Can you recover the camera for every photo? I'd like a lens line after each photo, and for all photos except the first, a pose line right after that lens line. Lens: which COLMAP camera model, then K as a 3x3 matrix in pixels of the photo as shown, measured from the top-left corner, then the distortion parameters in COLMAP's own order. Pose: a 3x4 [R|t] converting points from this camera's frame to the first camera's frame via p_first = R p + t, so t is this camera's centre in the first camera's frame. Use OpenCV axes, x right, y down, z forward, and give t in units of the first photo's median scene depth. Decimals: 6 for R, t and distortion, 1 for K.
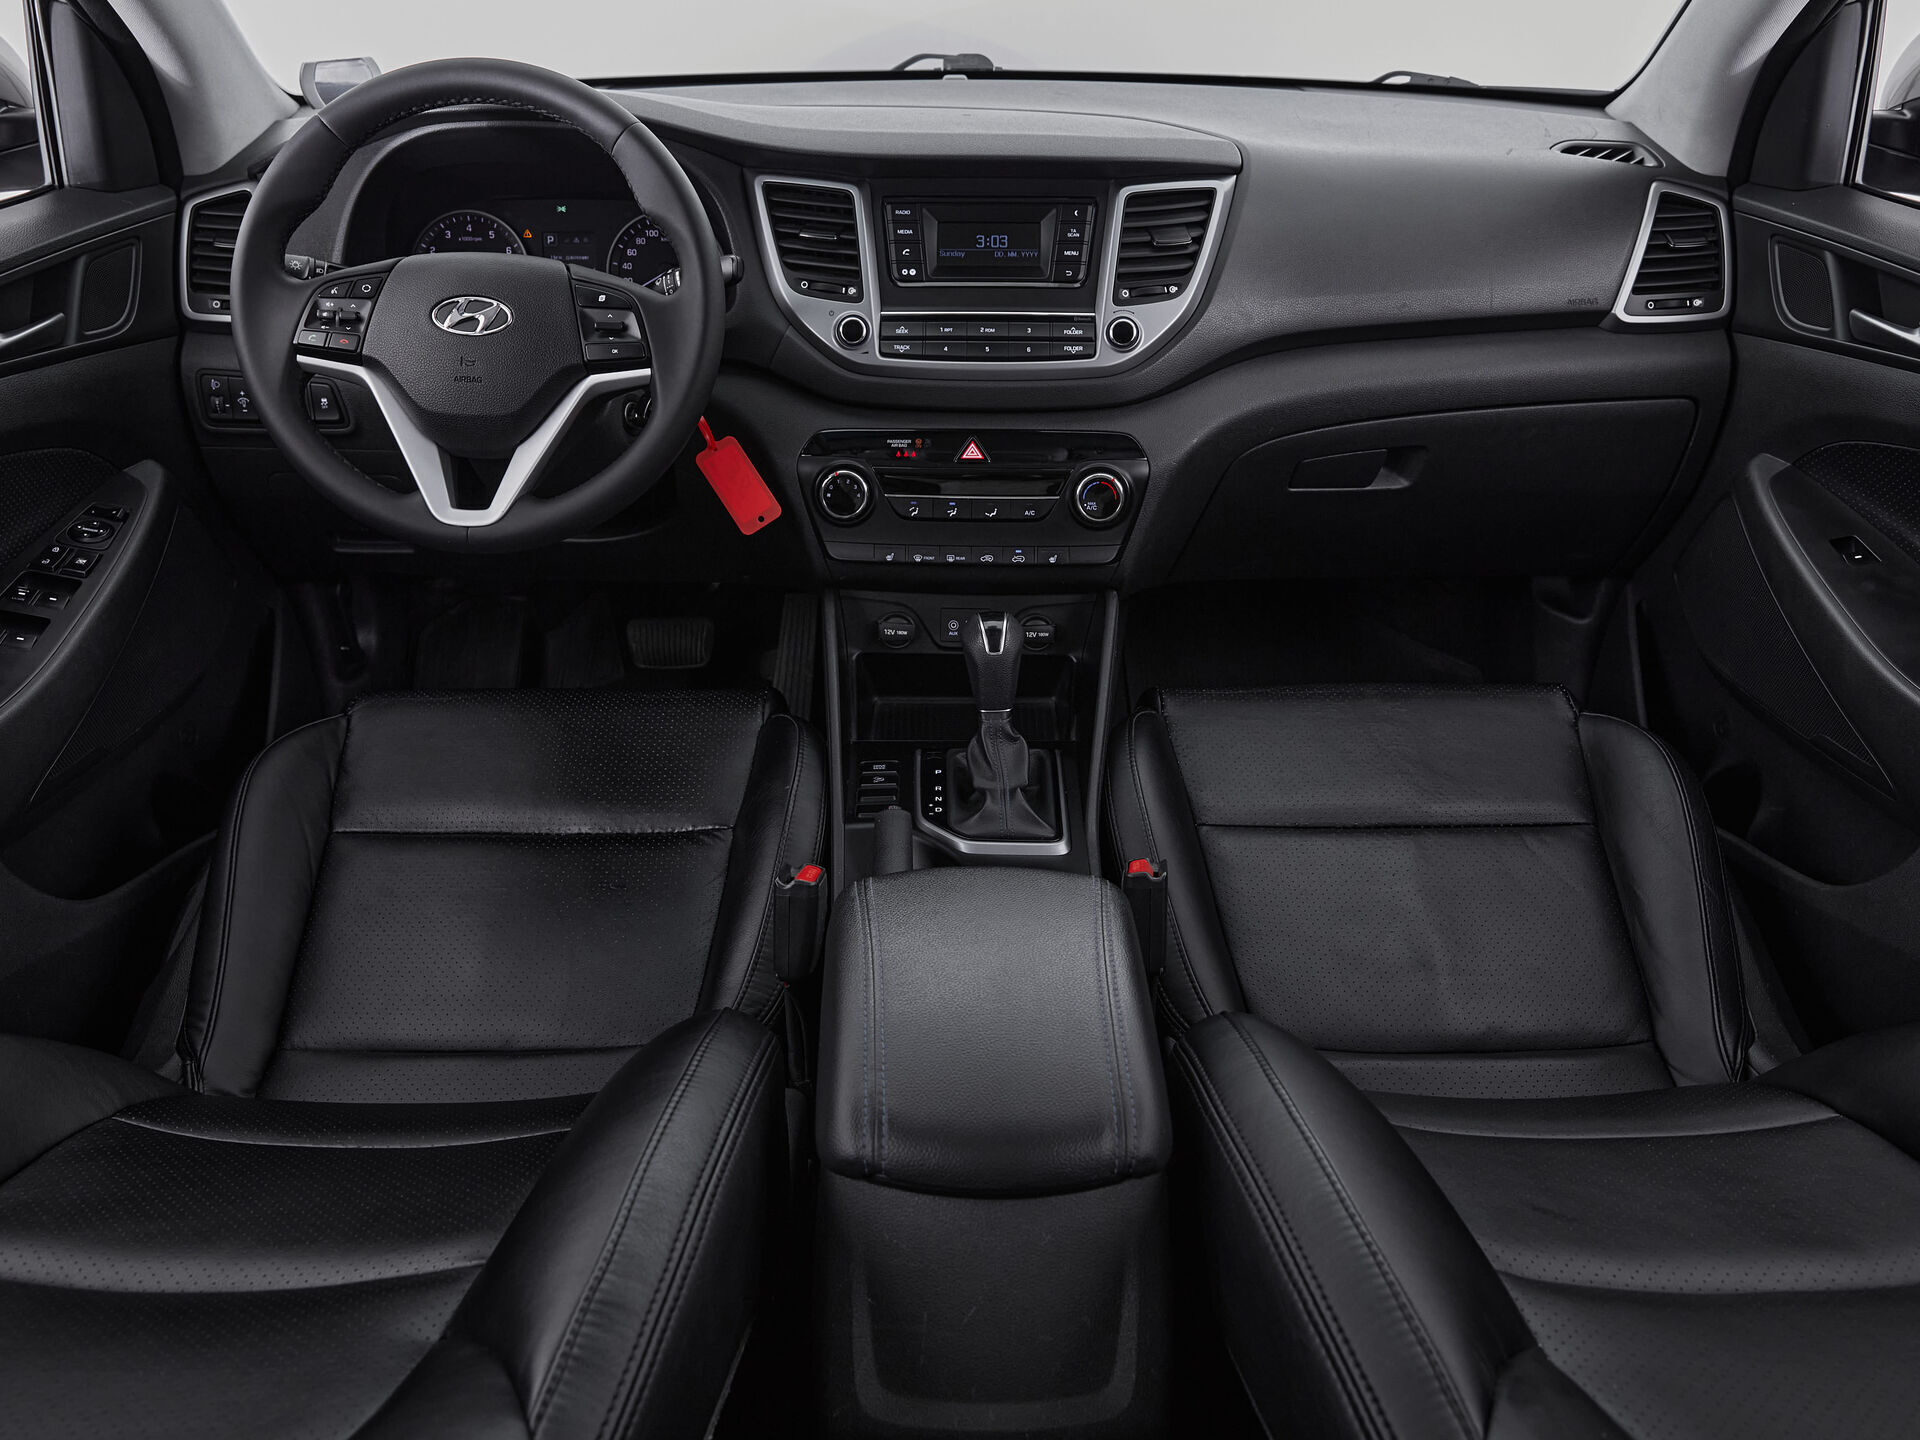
lens RADIAL K [[1461.8, 0, 960.0], [0, 1461.8, 720.0], [0, 0, 1]] dist [-0.006589, 0.003918]
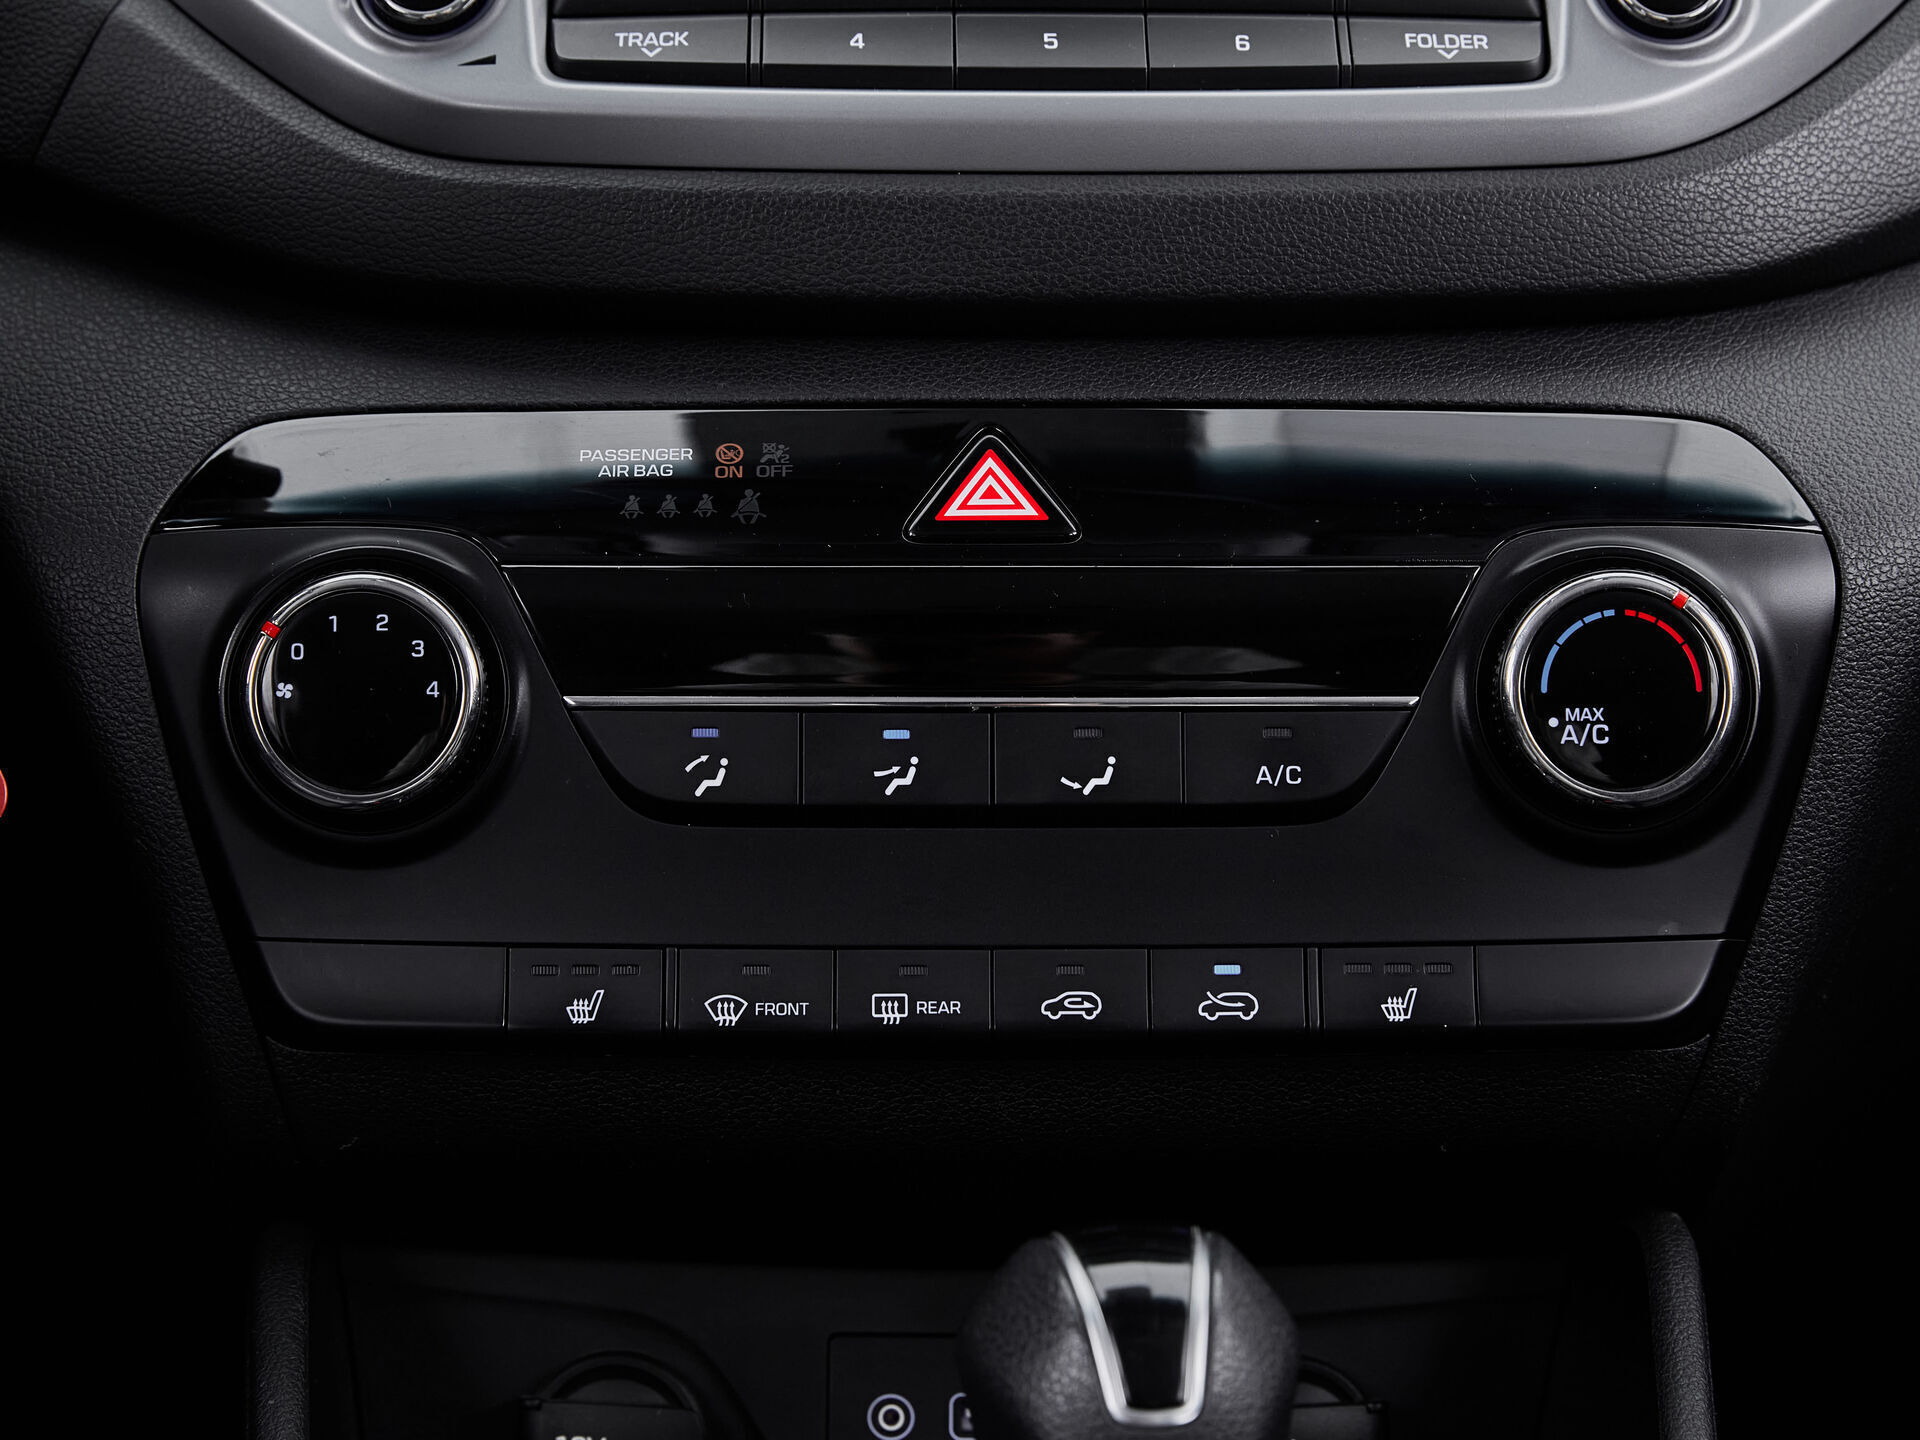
lens RADIAL K [[3876.8, 0, 964.2], [0, 3876.8, 752.4], [0, 0, 1]] dist [-0.056715, -0.169794]
pose [[0.998732, -0.005806, 0.050009, -0.022892], [0.022563, 0.939602, -0.341525, 0.038364], [-0.045006, 0.342221, 0.938541, 0.497269]]
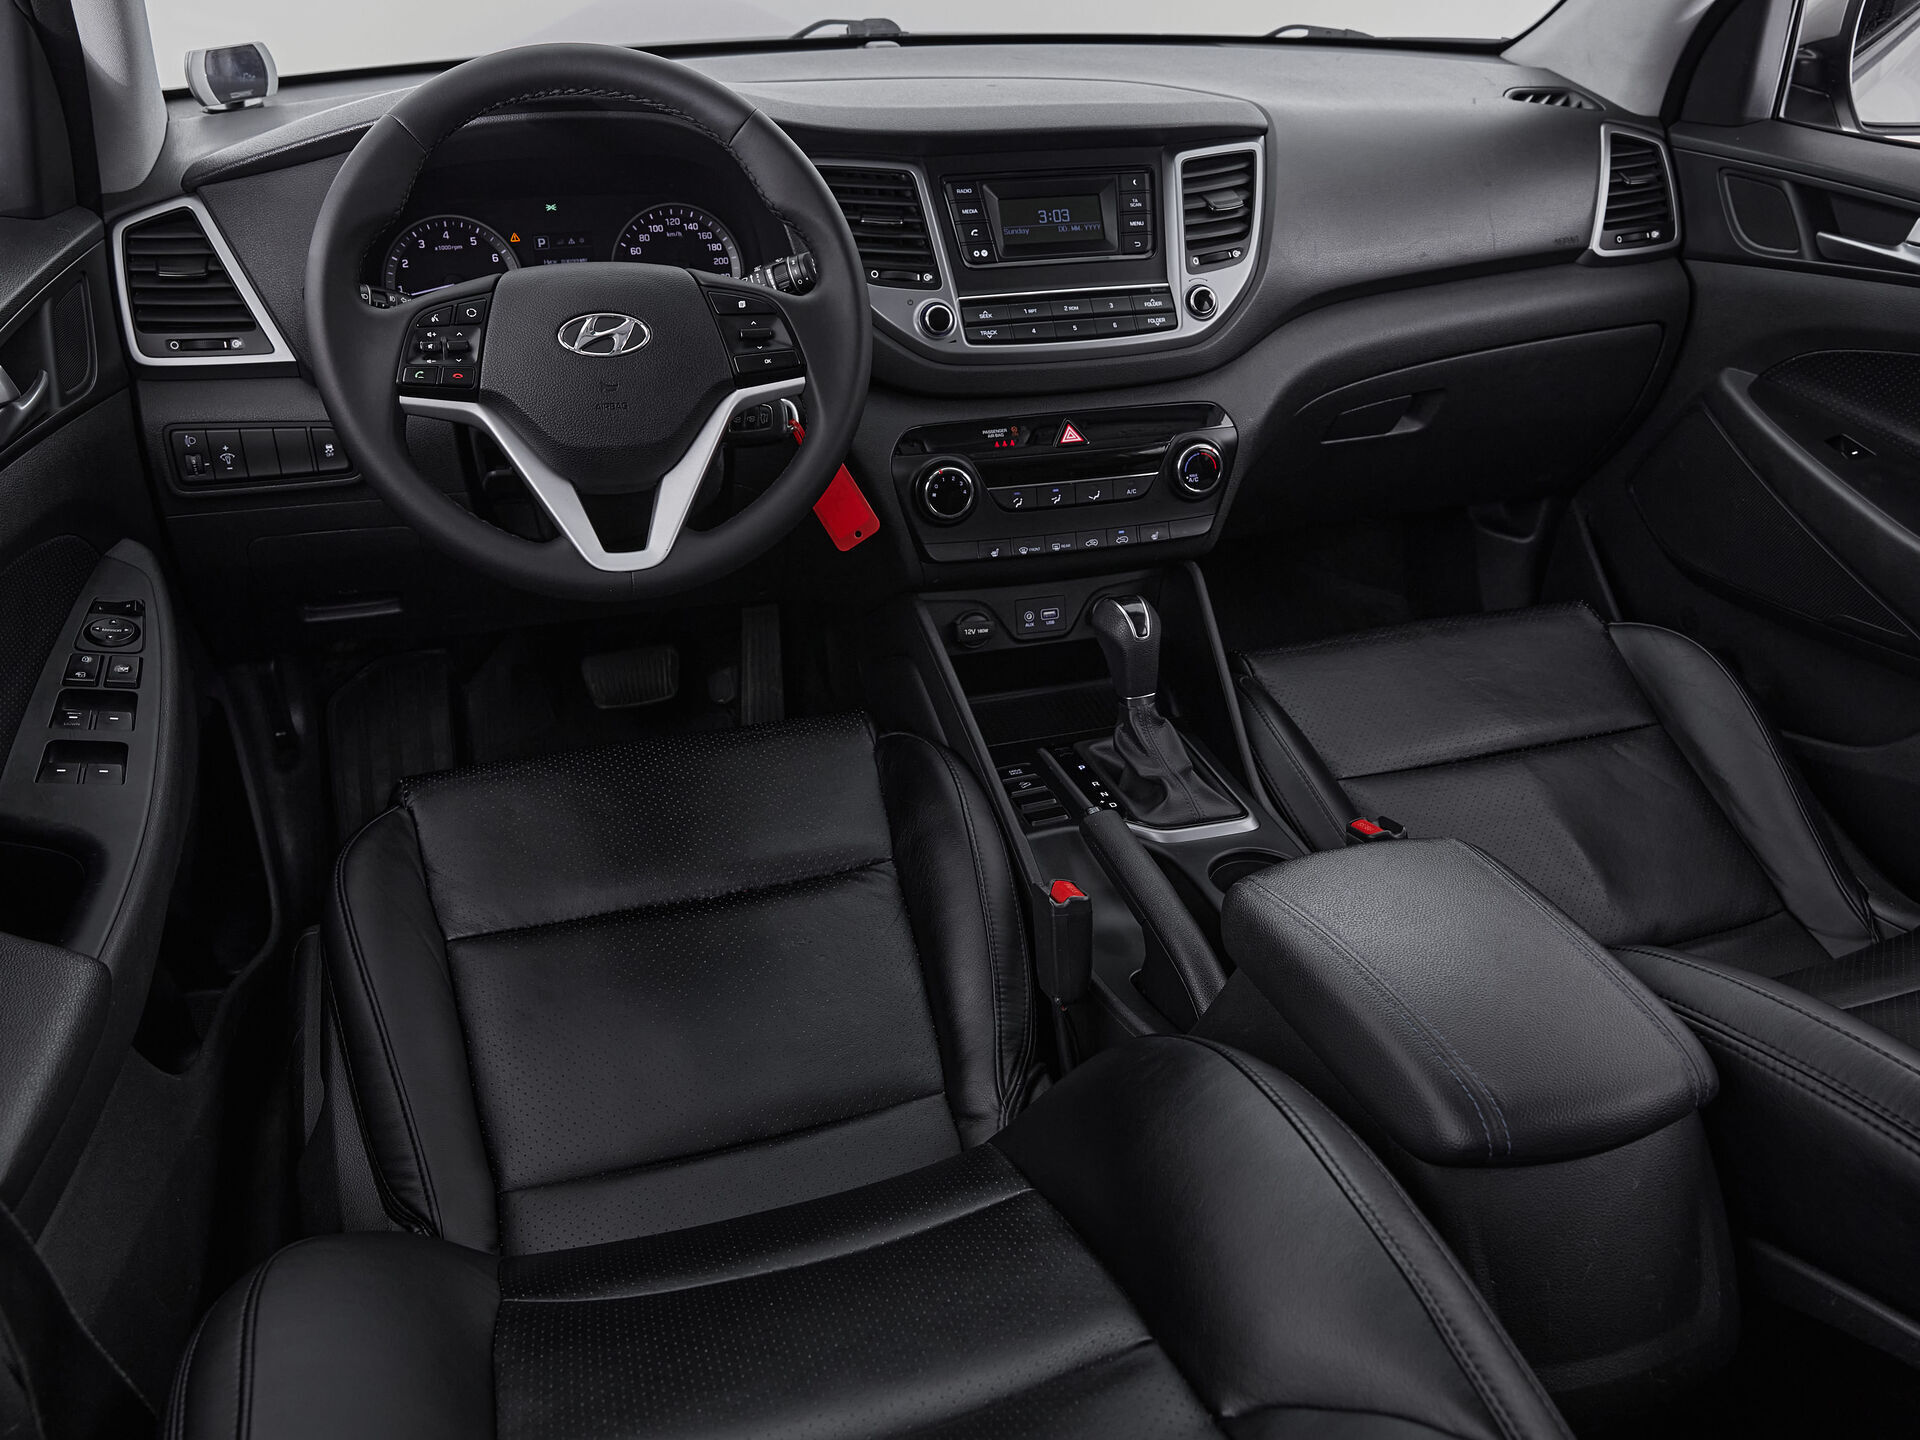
lens RADIAL K [[1523.6, 0, 960.0], [0, 1523.6, 720.0], [0, 0, 1]] dist [-0.002625, 0.001934]
pose [[0.956959, -0.142173, 0.253016, -0.343106], [0.139077, 0.989822, 0.030174, -0.037285], [-0.254731, 0.006314, 0.966991, 0.044499]]
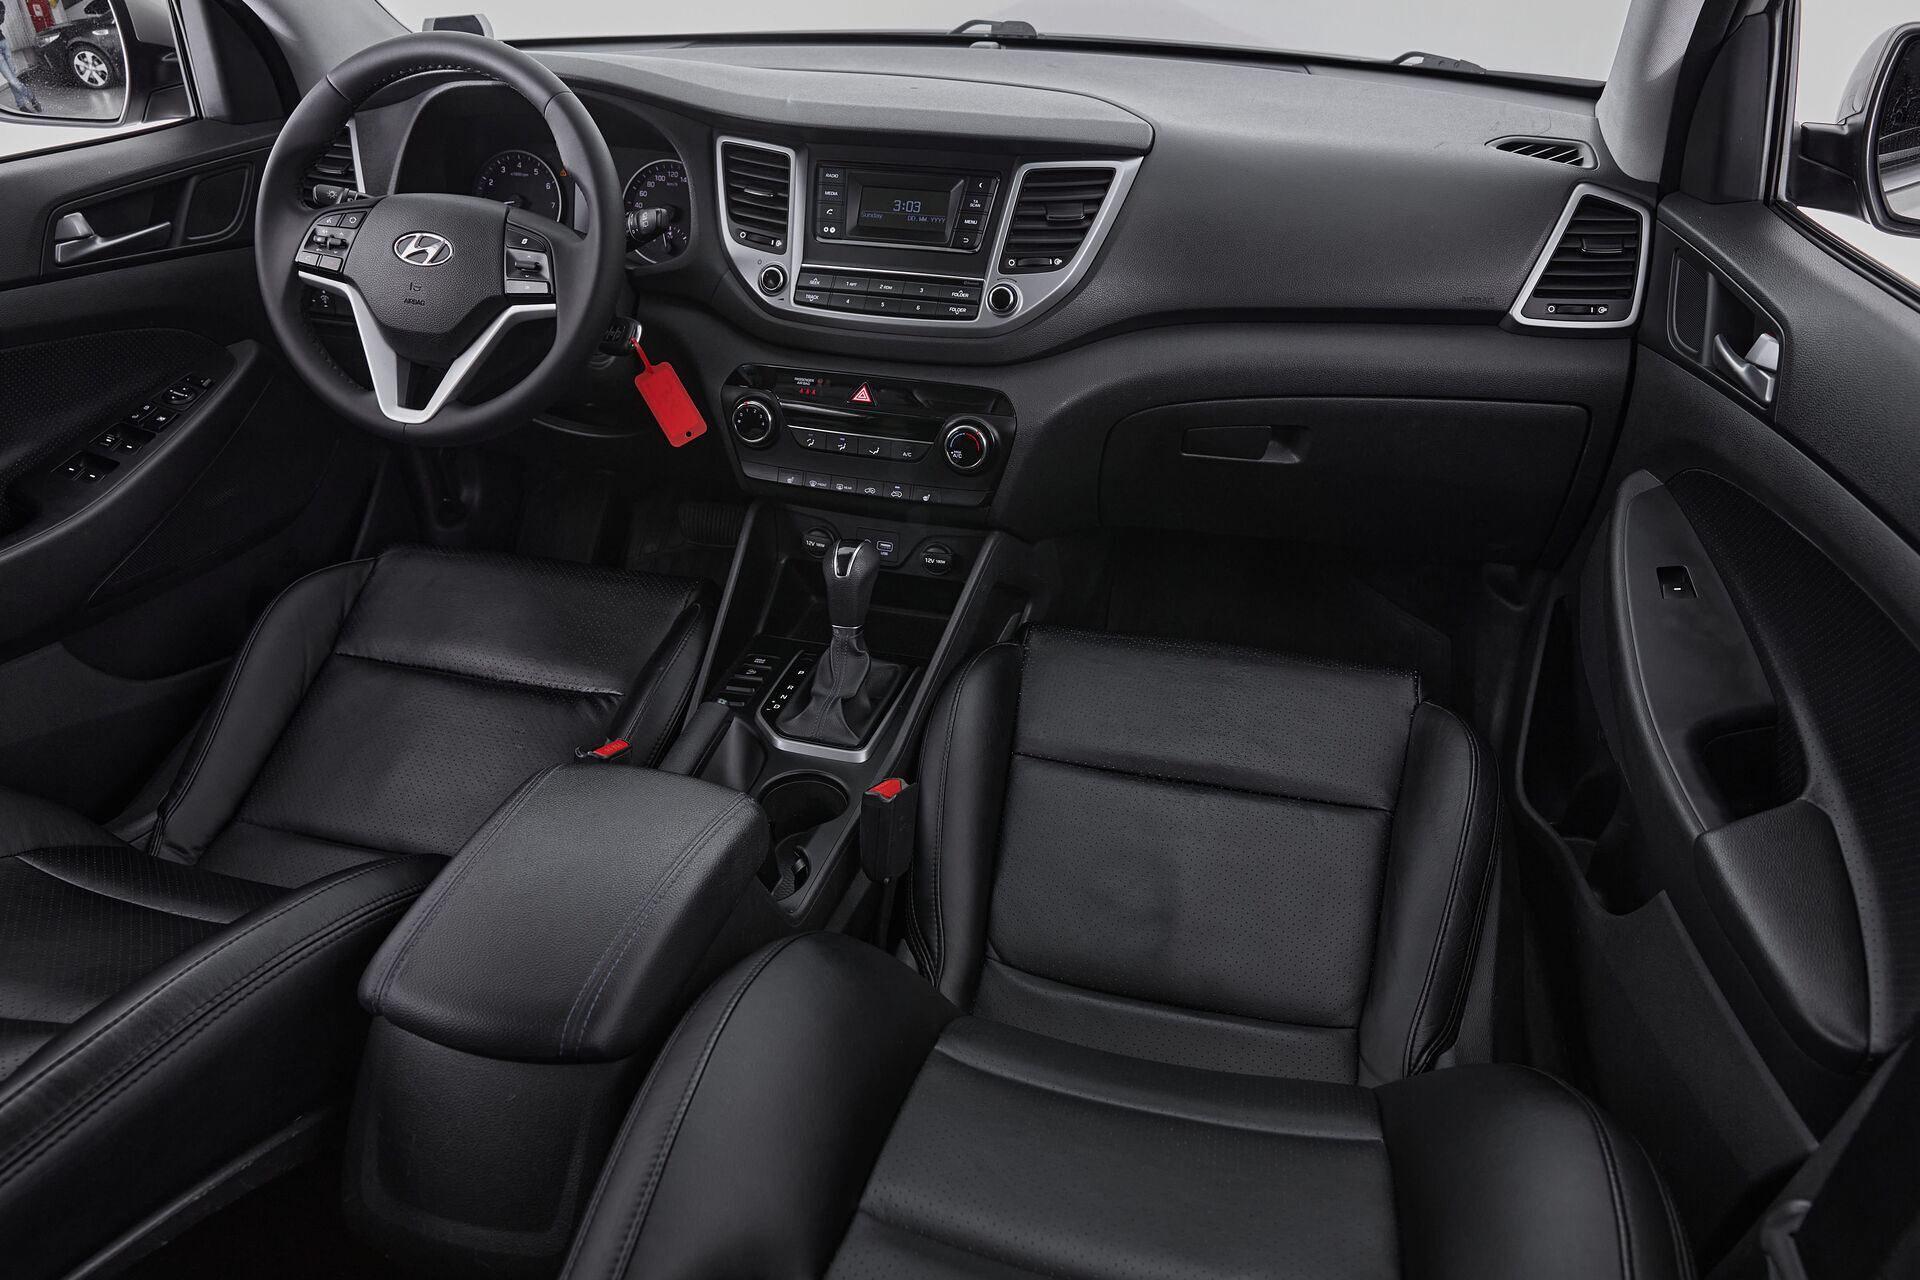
lens RADIAL K [[1294.6, 0, 960.0], [0, 1294.6, 640.0], [0, 0, 1]] dist [-0.005760, 0.002657]
pose [[0.966753, 0.134150, -0.217698, 0.322005], [-0.124250, 0.990519, 0.058606, -0.064648], [0.223496, -0.029608, 0.974255, 0.042474]]
